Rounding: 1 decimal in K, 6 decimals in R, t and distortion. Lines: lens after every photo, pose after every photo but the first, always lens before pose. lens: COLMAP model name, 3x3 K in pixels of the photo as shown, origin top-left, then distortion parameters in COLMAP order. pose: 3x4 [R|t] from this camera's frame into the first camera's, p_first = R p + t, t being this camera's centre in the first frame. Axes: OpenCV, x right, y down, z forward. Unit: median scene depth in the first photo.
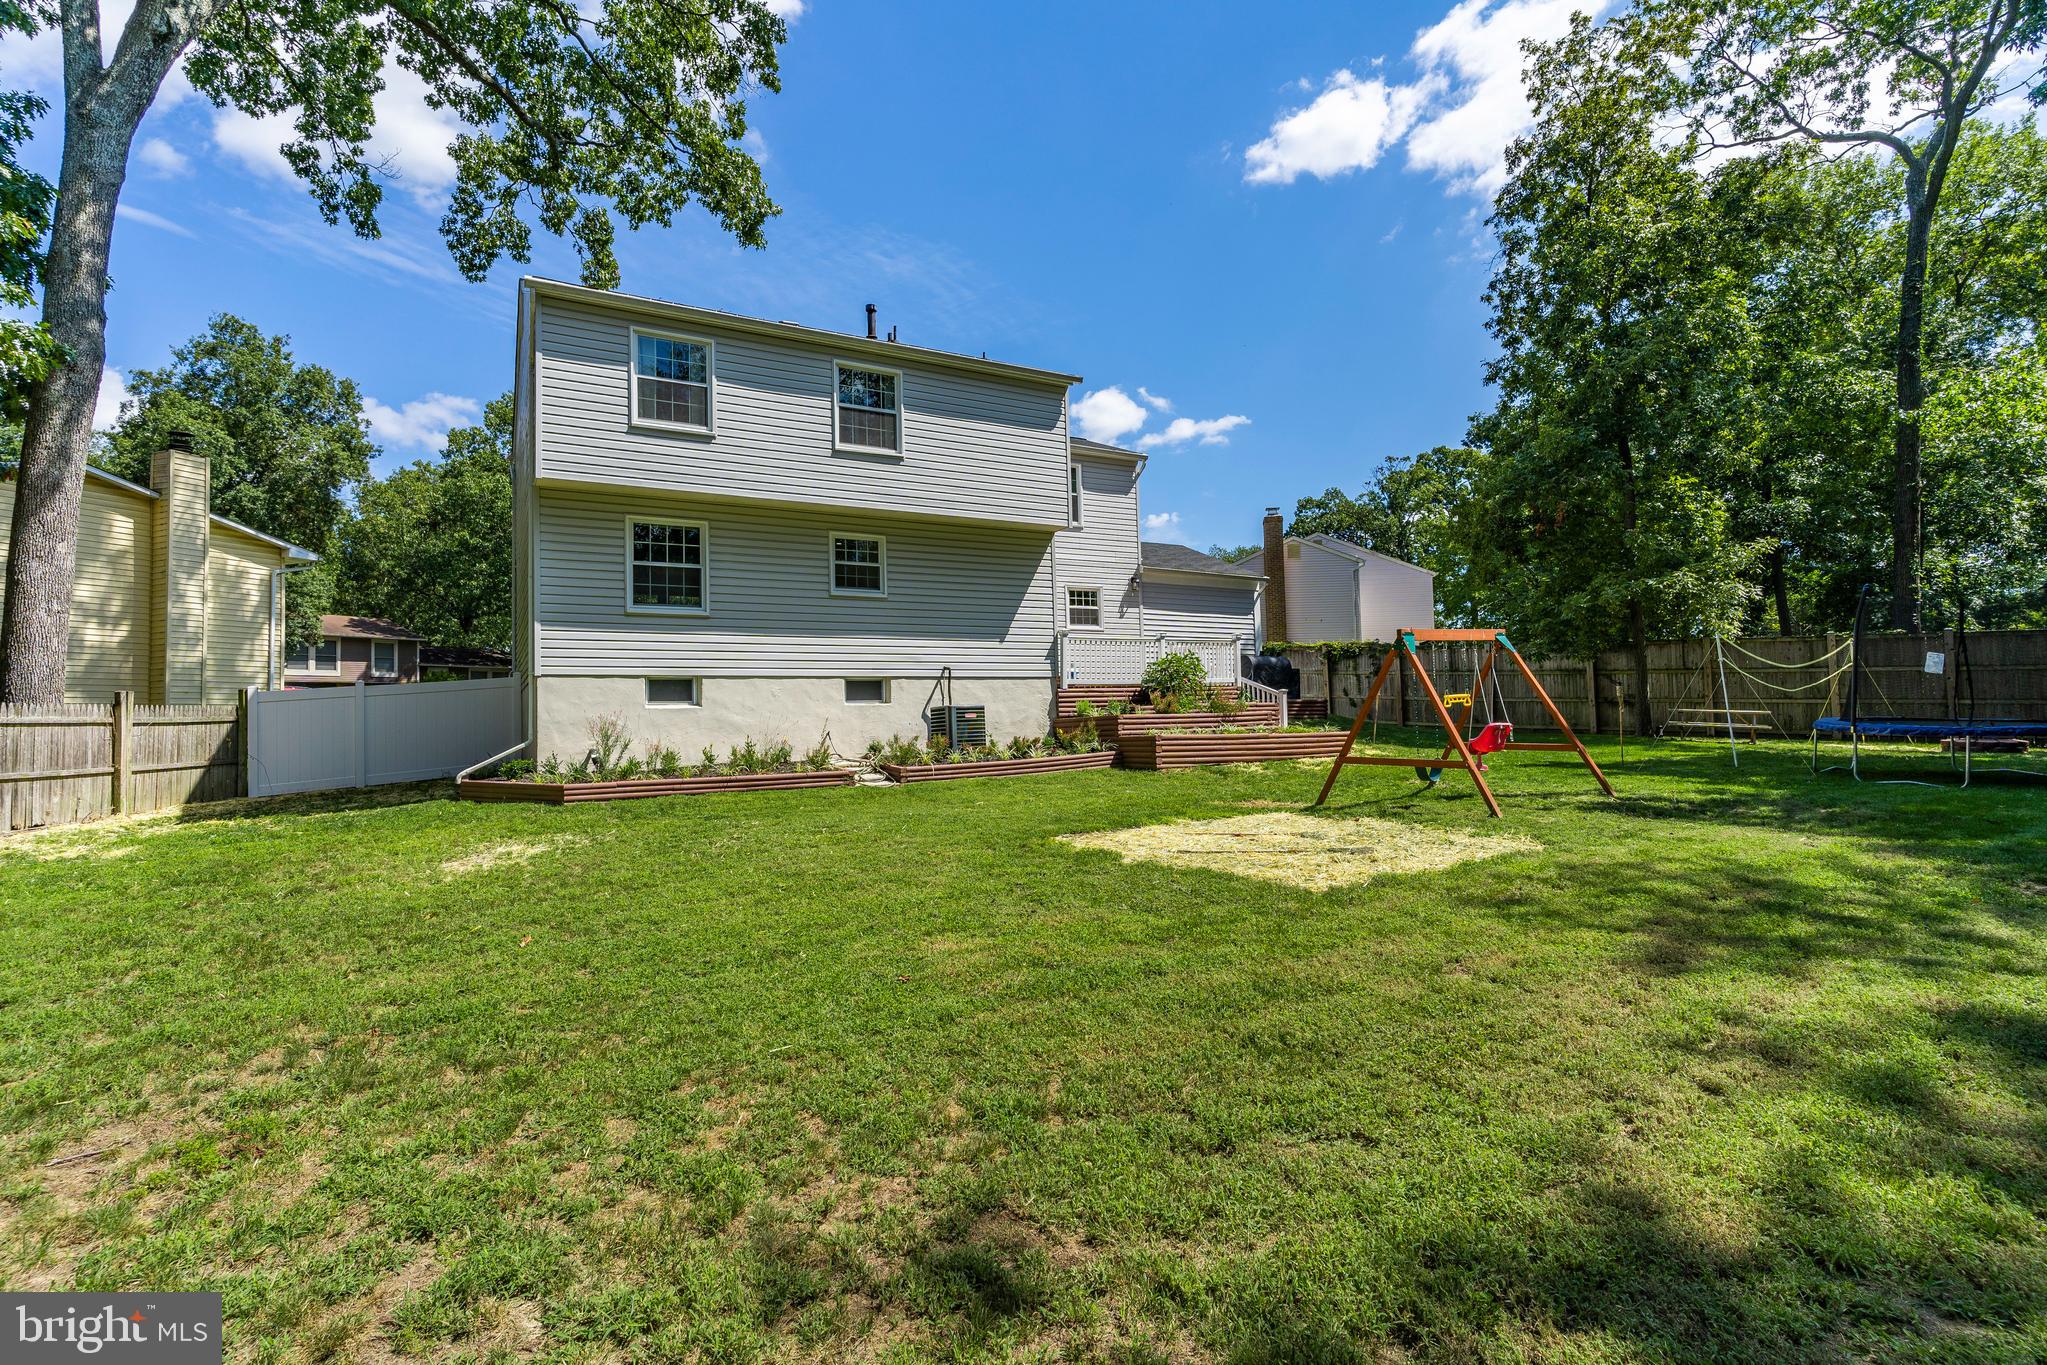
lens RADIAL K [[945.6, 0, 1039.2], [0, 945.6, 676.6], [0, 0, 1]] dist [0.001151, -0.000169]
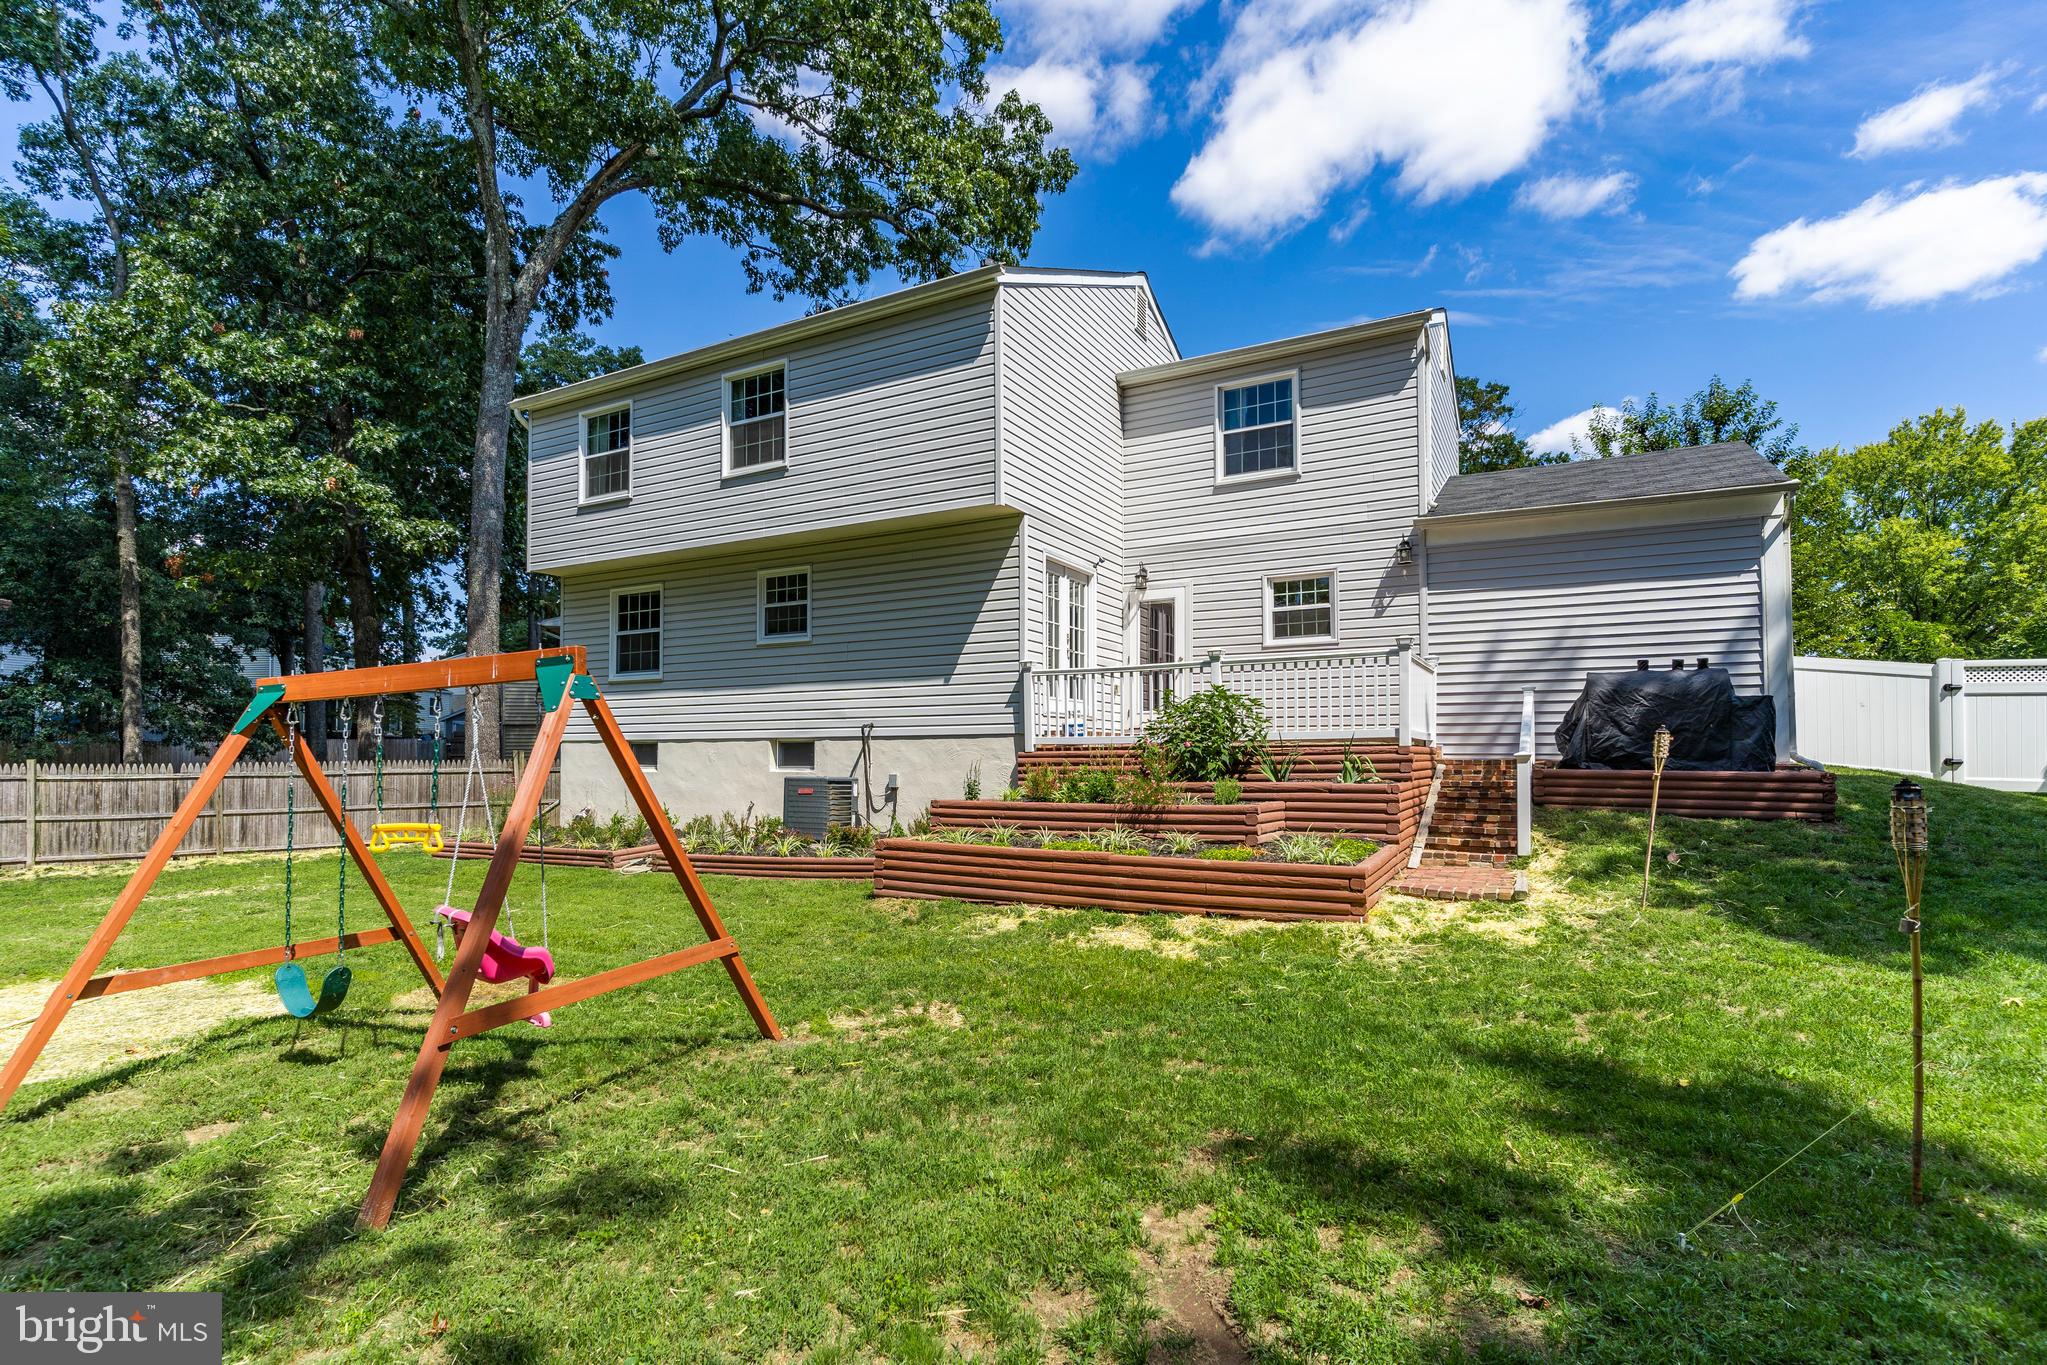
lens RADIAL K [[999.3, 0, 1030.9], [0, 999.3, 733.5], [0, 0, 1]] dist [-0.000234, -0.000557]
pose [[0.532033, -0.000782, -0.846723, 0.680411], [0.030596, 0.999364, 0.018302, -0.013550], [0.846171, -0.035643, 0.531719, 0.708099]]
